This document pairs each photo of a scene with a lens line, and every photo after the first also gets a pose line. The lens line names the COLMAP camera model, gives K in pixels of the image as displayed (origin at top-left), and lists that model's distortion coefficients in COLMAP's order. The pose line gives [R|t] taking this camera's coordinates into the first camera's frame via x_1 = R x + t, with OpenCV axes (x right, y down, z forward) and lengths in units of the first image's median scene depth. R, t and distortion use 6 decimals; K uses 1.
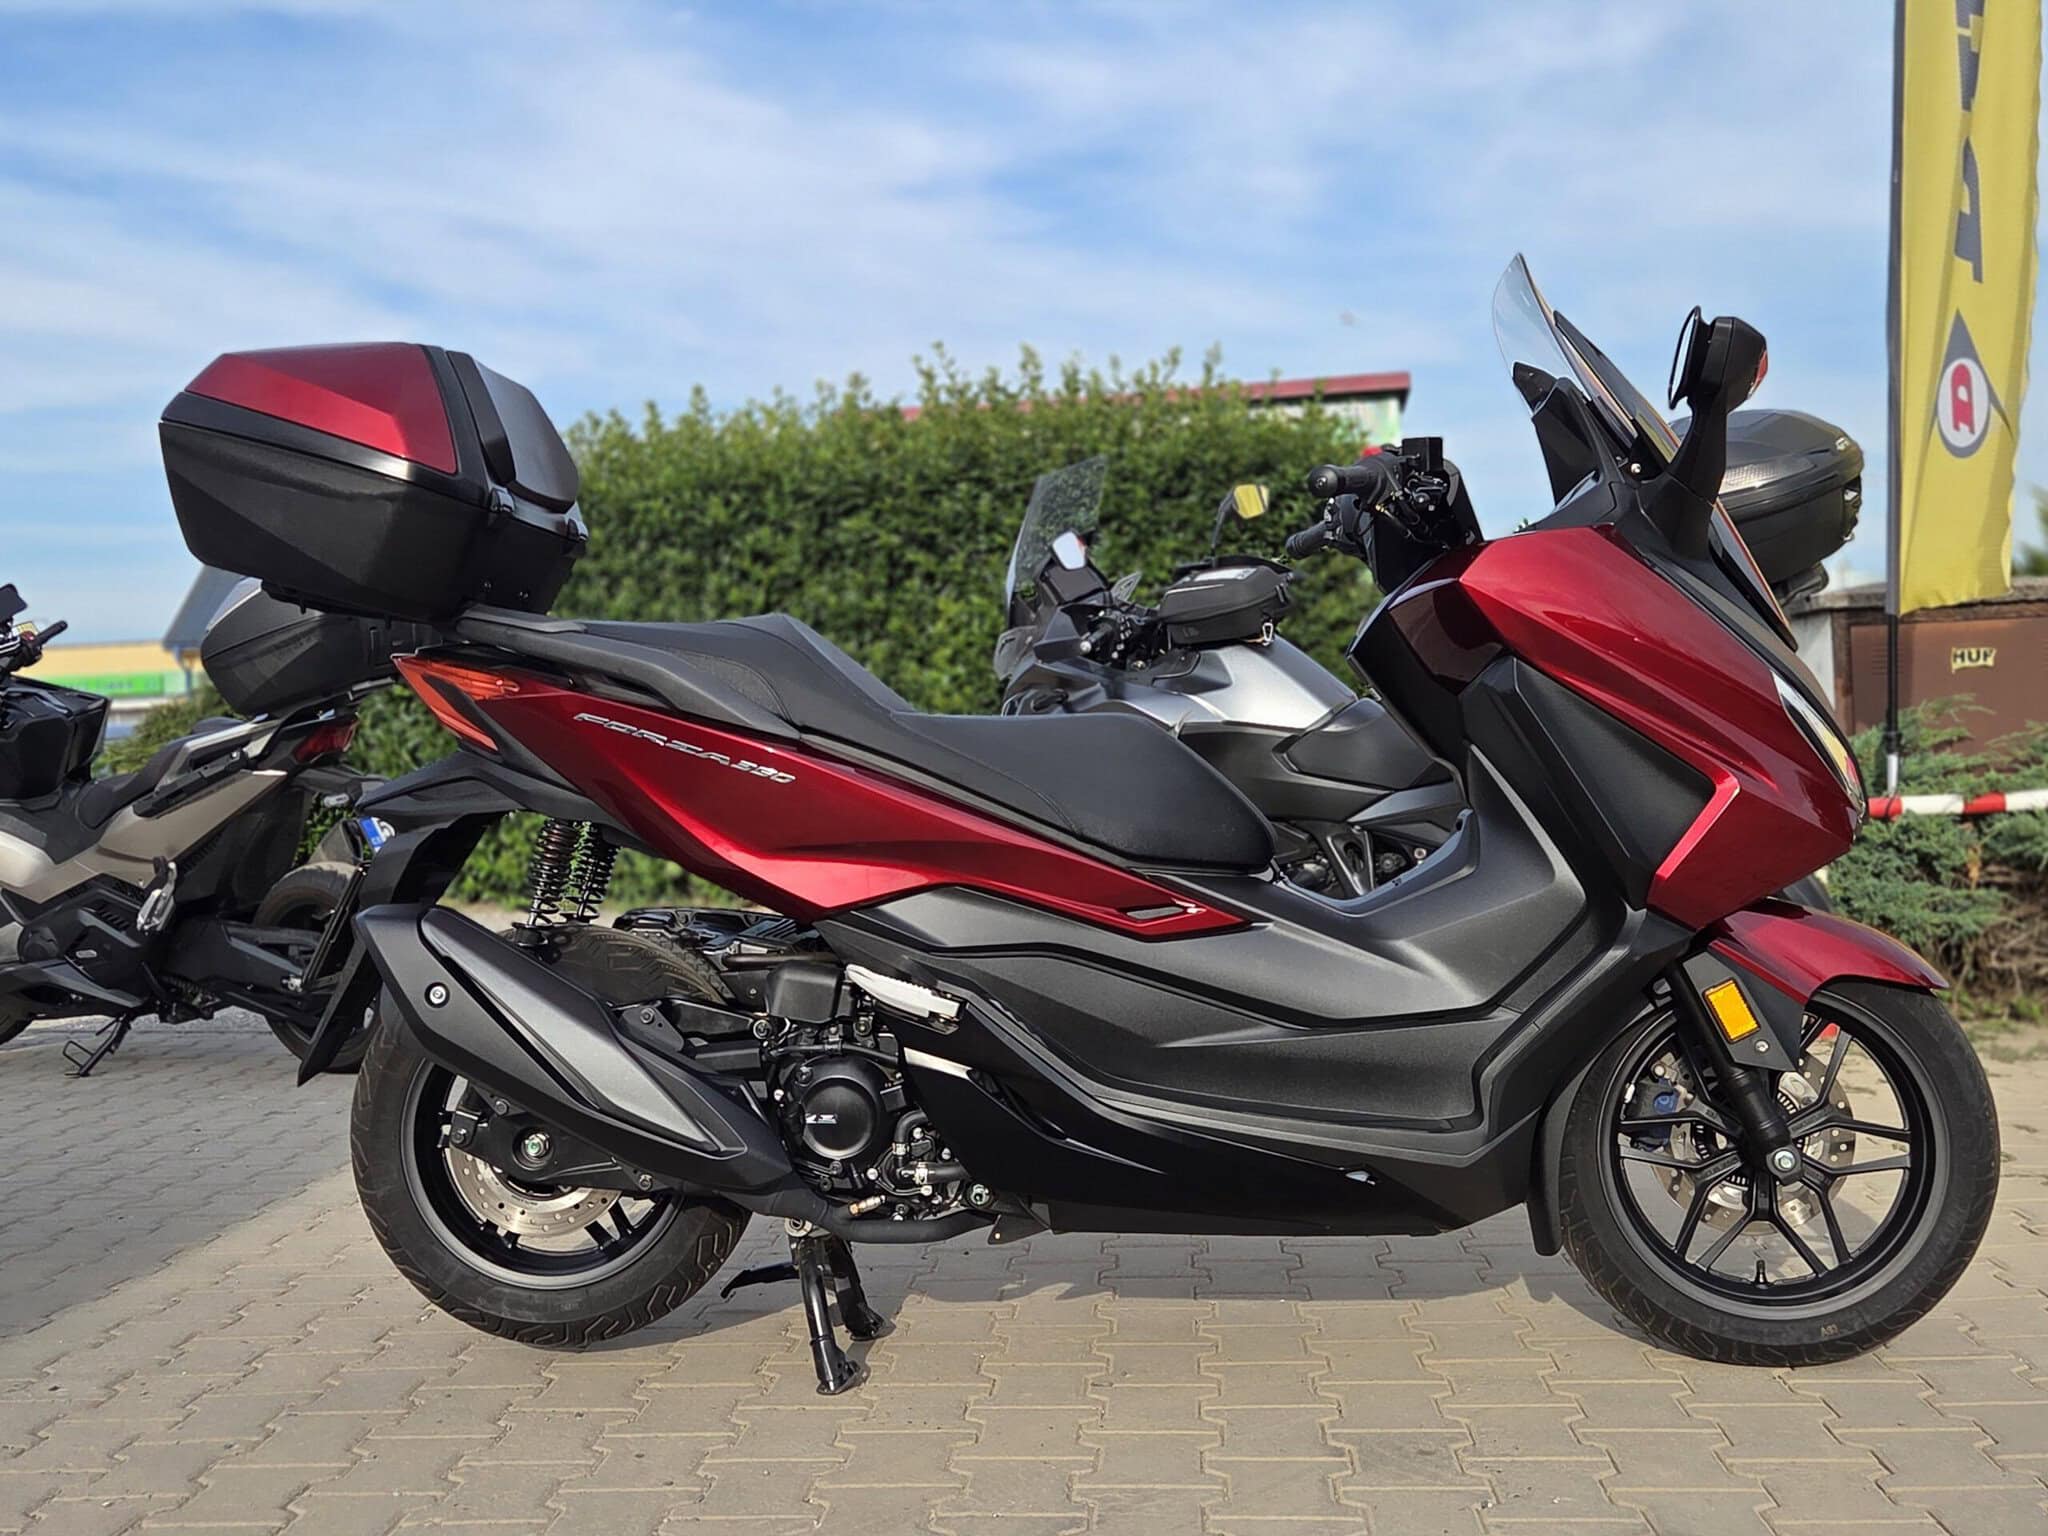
lens RADIAL K [[2342.8, 0, 1026.2], [0, 2342.8, 761.8], [0, 0, 1]] dist [0.056989, 0.000000]
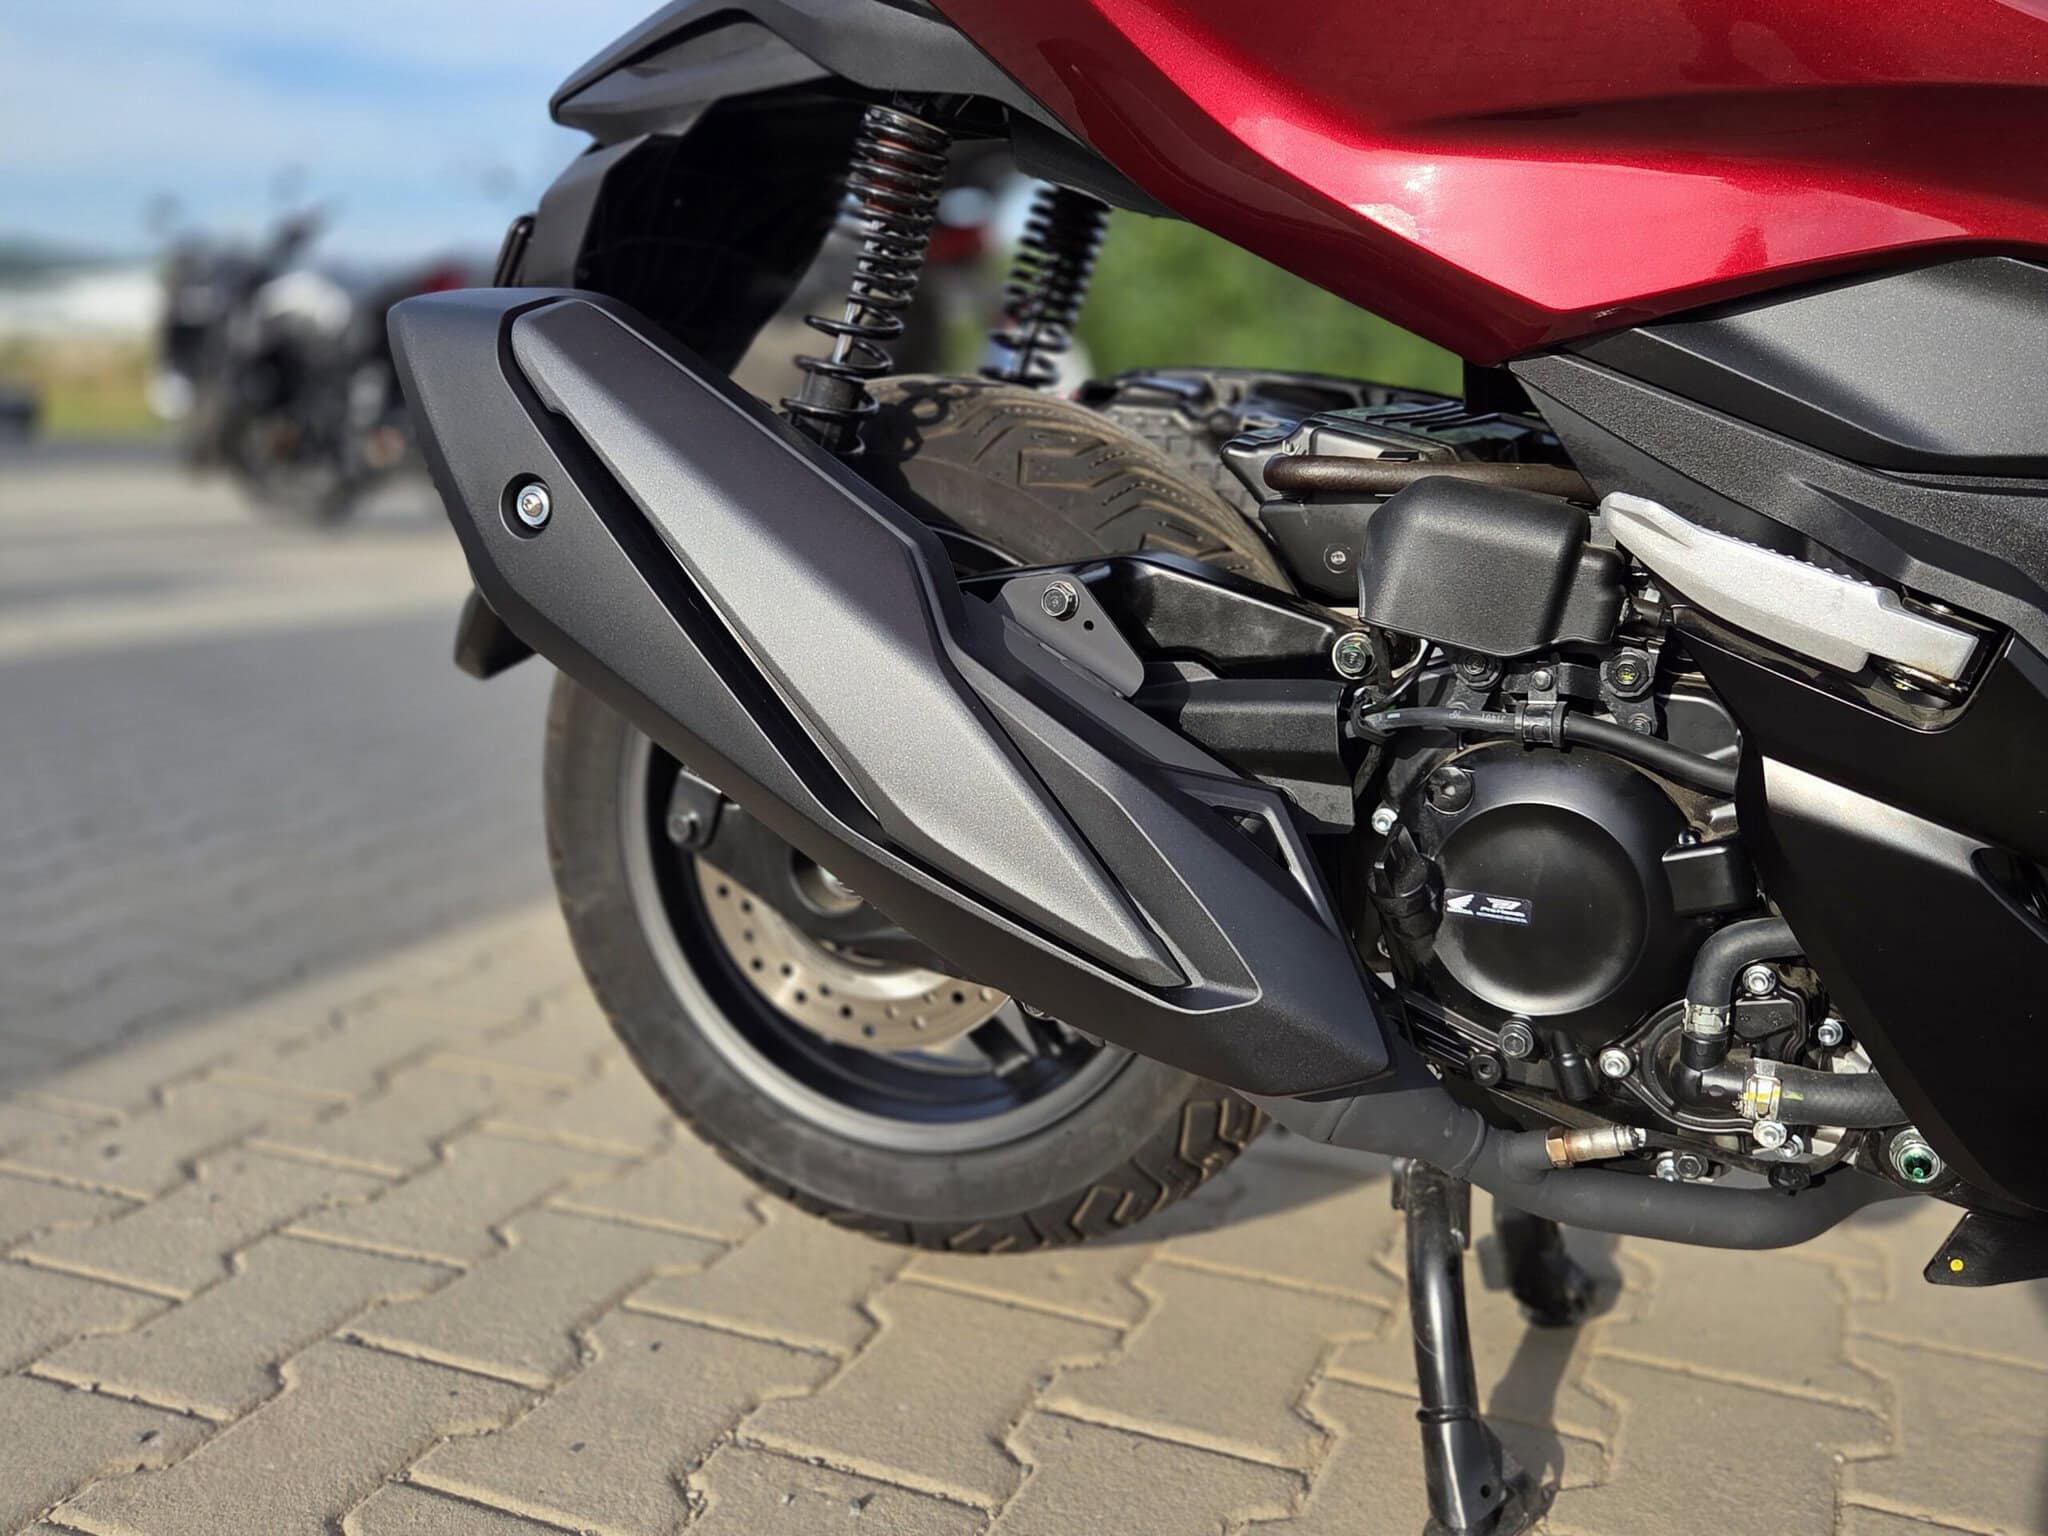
lens RADIAL K [[1857.6, 0, 1014.3], [0, 1857.6, 762.1], [0, 0, 1]] dist [0.066096, 0.000000]
pose [[0.935230, 0.106174, -0.337745, -0.059436], [-0.035129, 0.977094, 0.209889, 0.068986], [0.352293, -0.184430, 0.917538, 0.700336]]
